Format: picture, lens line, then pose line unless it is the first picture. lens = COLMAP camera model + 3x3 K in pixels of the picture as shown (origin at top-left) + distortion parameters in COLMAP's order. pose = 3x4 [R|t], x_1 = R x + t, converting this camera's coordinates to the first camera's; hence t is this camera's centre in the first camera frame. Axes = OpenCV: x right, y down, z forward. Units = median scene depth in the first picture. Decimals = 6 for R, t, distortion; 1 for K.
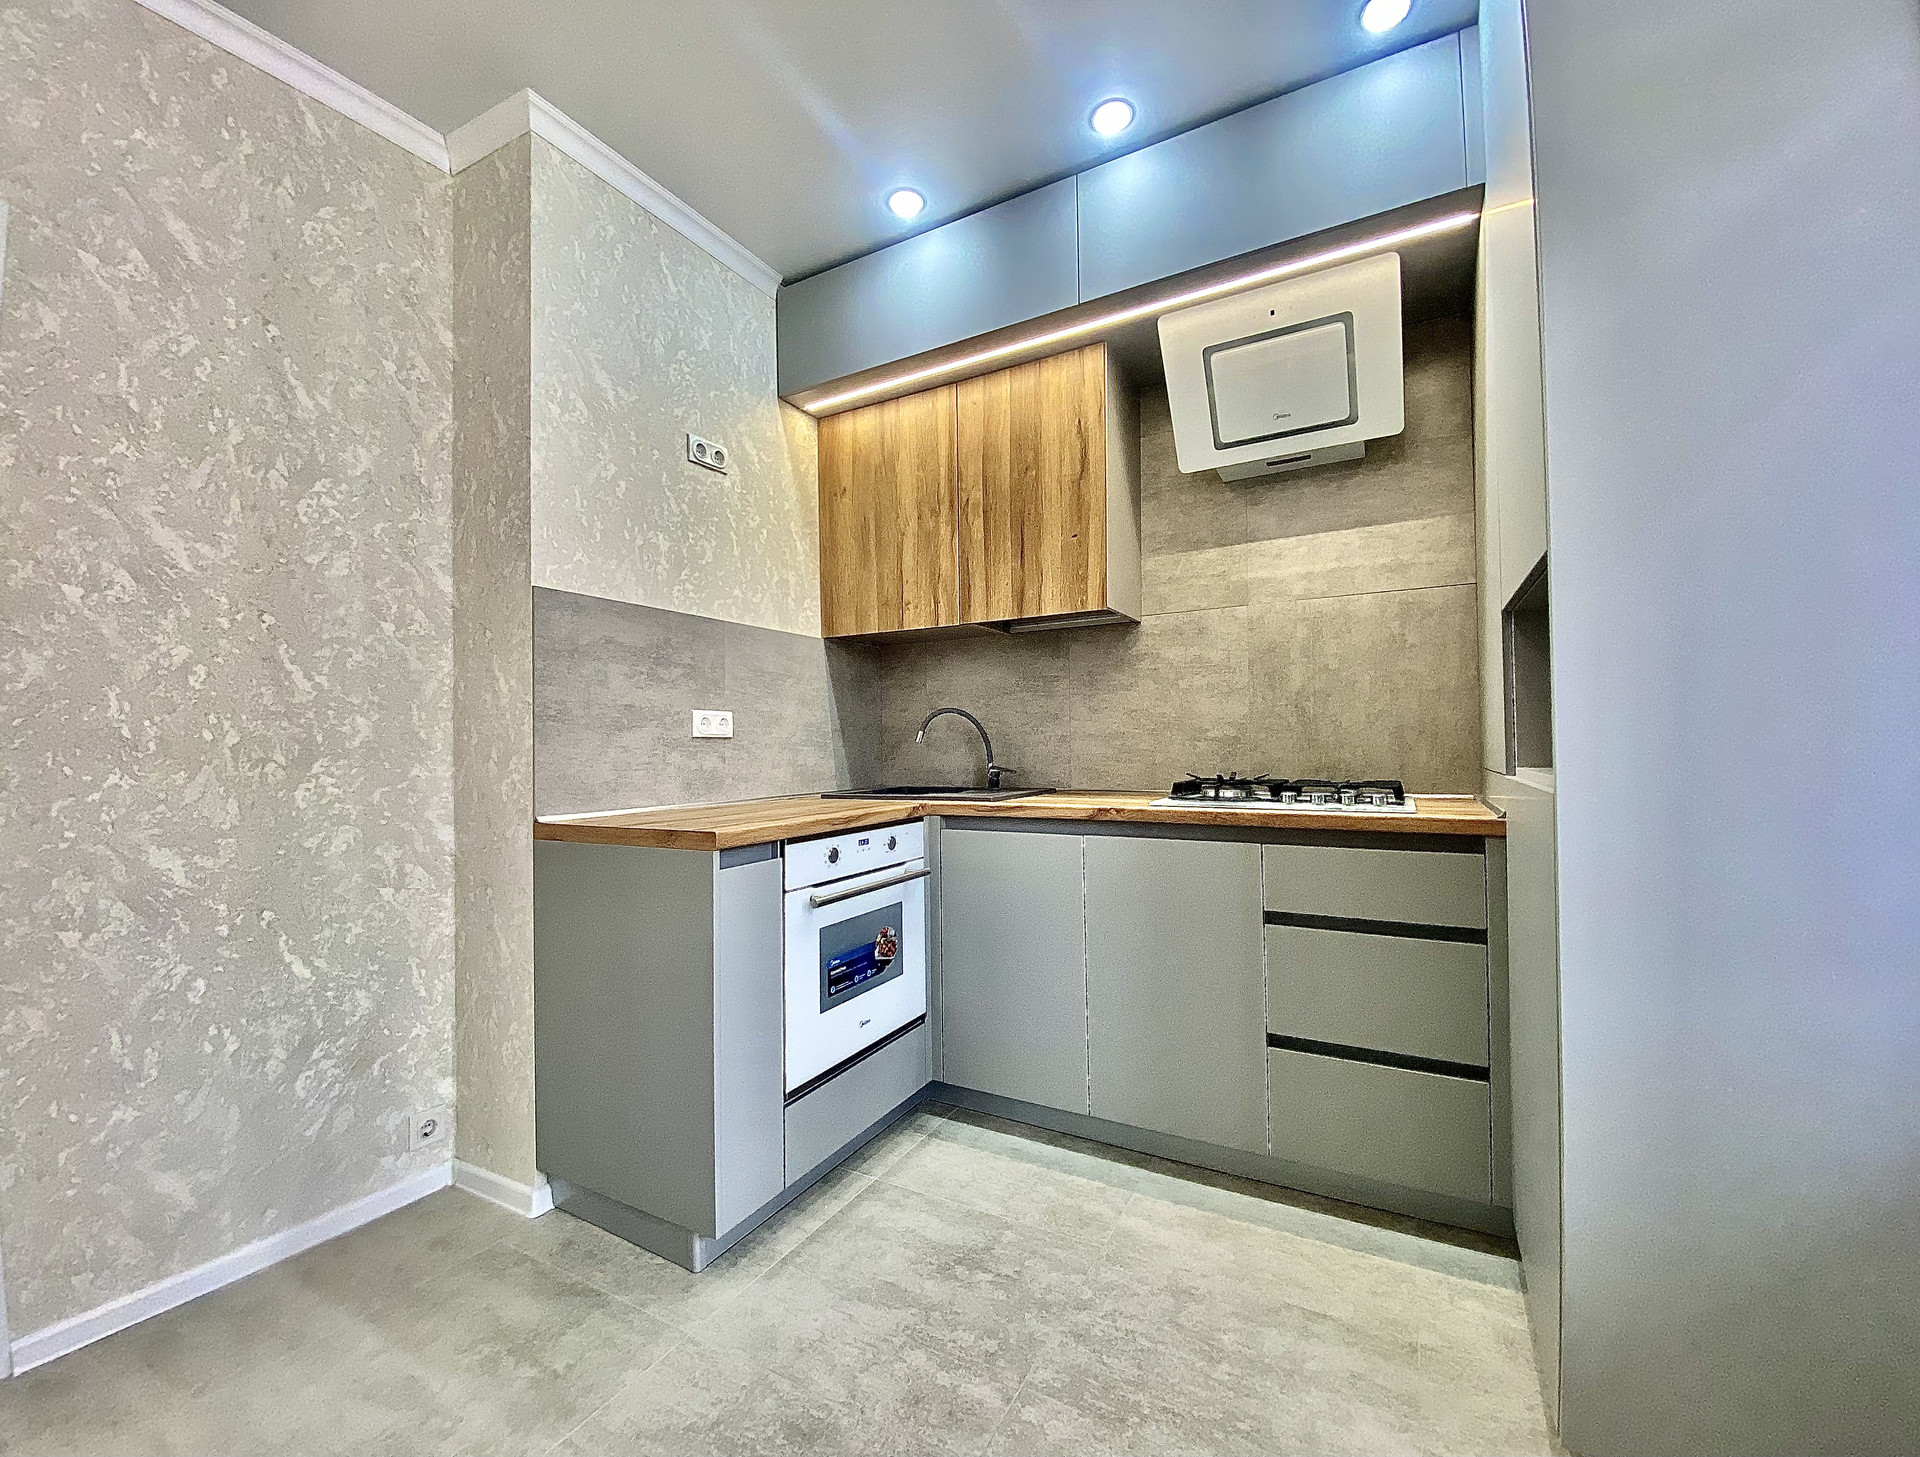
lens RADIAL K [[787.4, 0, 947.0], [0, 787.4, 739.7], [0, 0, 1]] dist [0.025914, -0.000148]
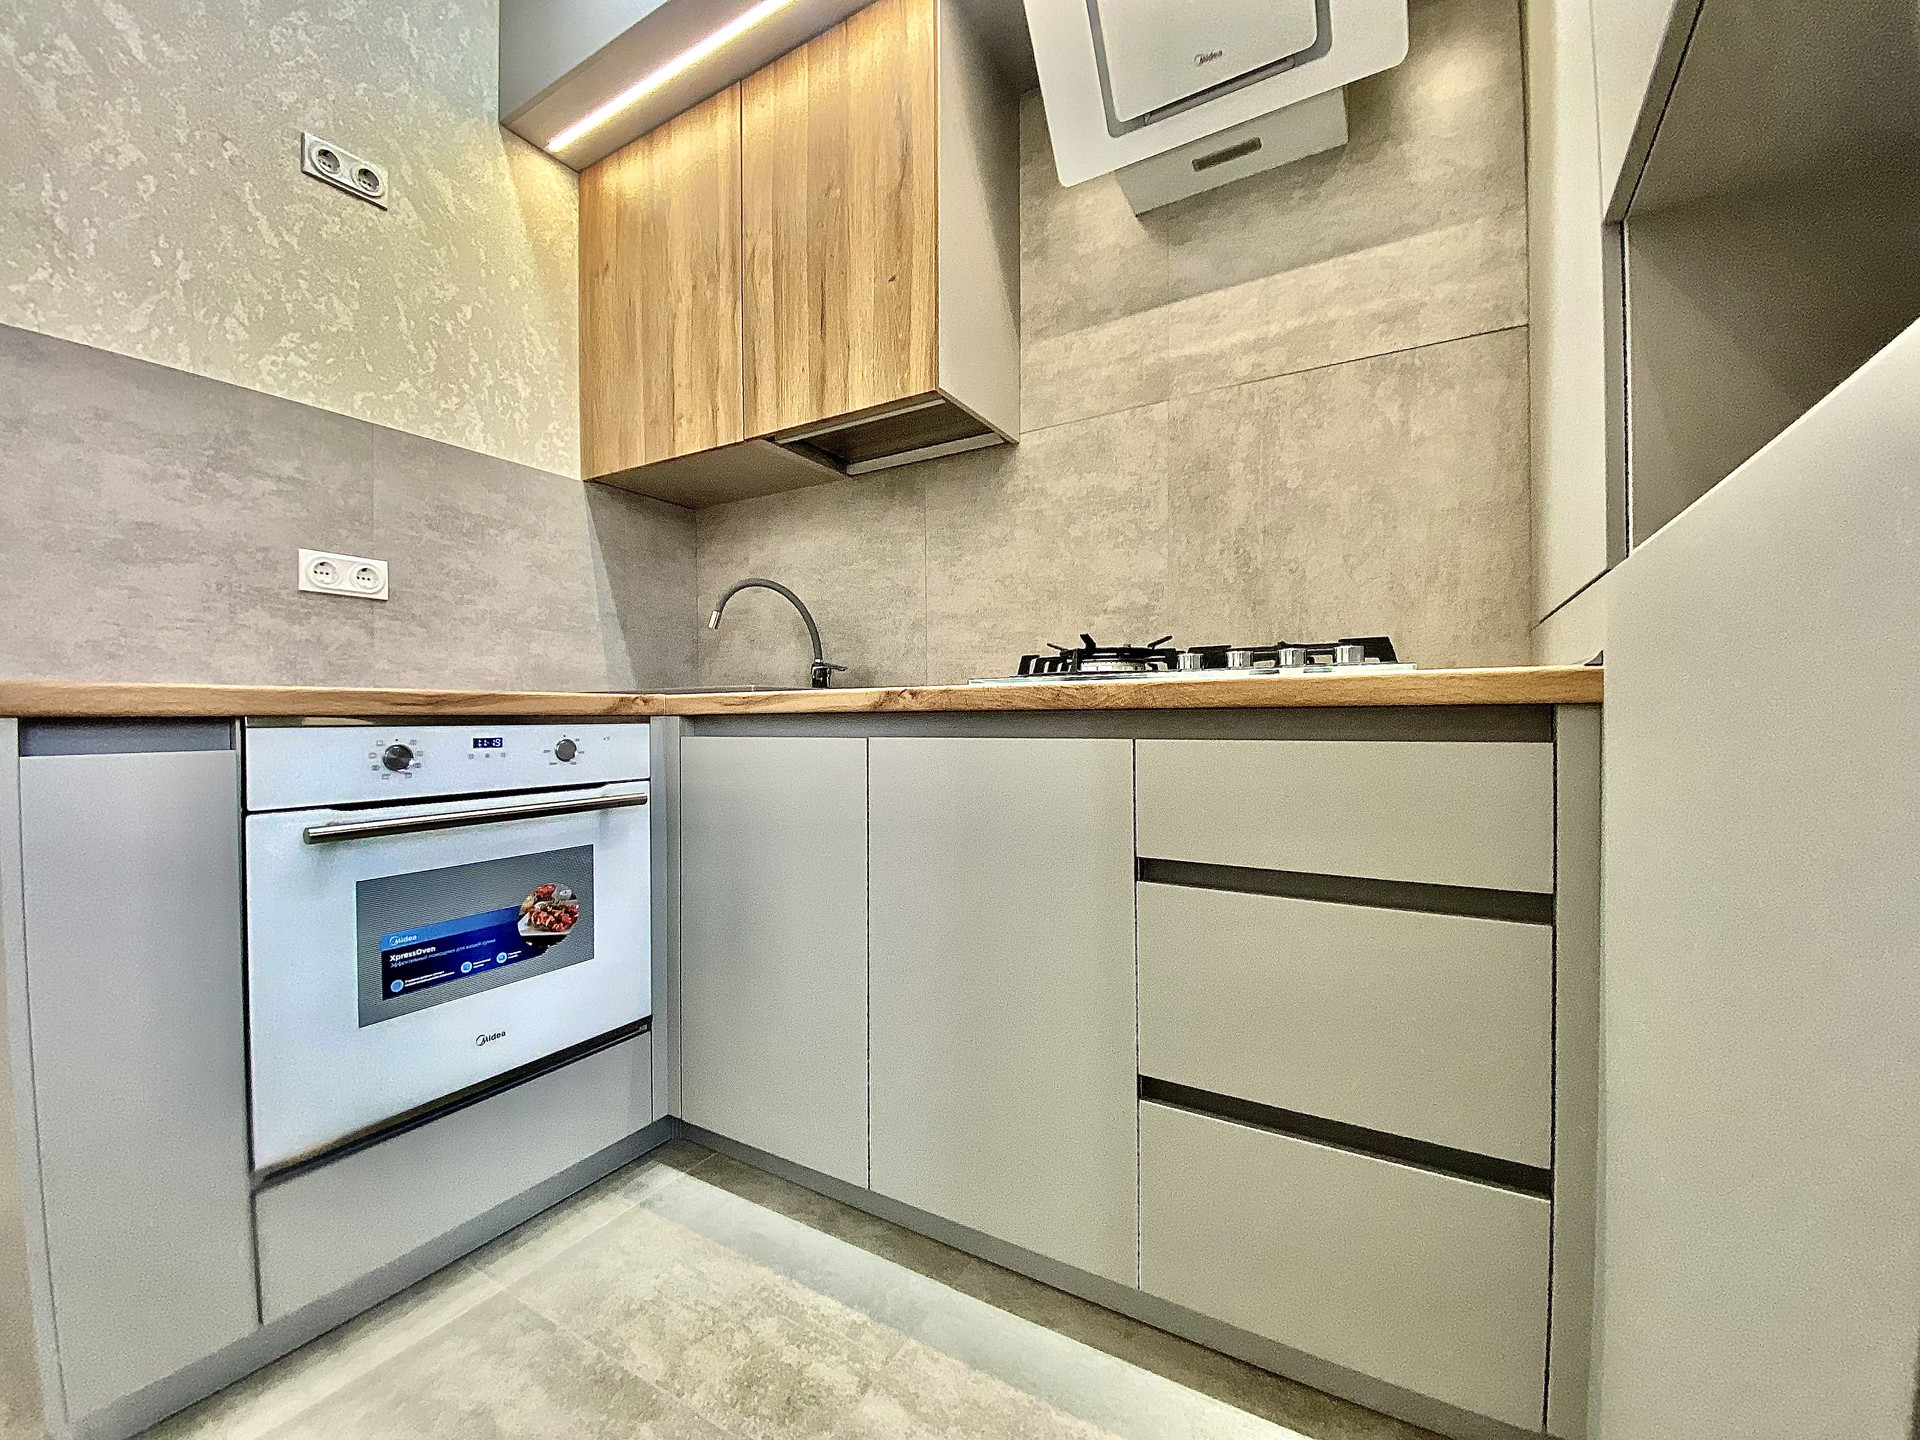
lens RADIAL K [[765.6, 0, 942.9], [0, 765.6, 732.8], [0, 0, 1]] dist [0.000986, -0.013763]
pose [[0.999636, 0.008507, -0.025592, 0.216677], [-0.007783, 0.999571, 0.028252, 0.088443], [0.025822, -0.028043, 0.999273, 0.364636]]
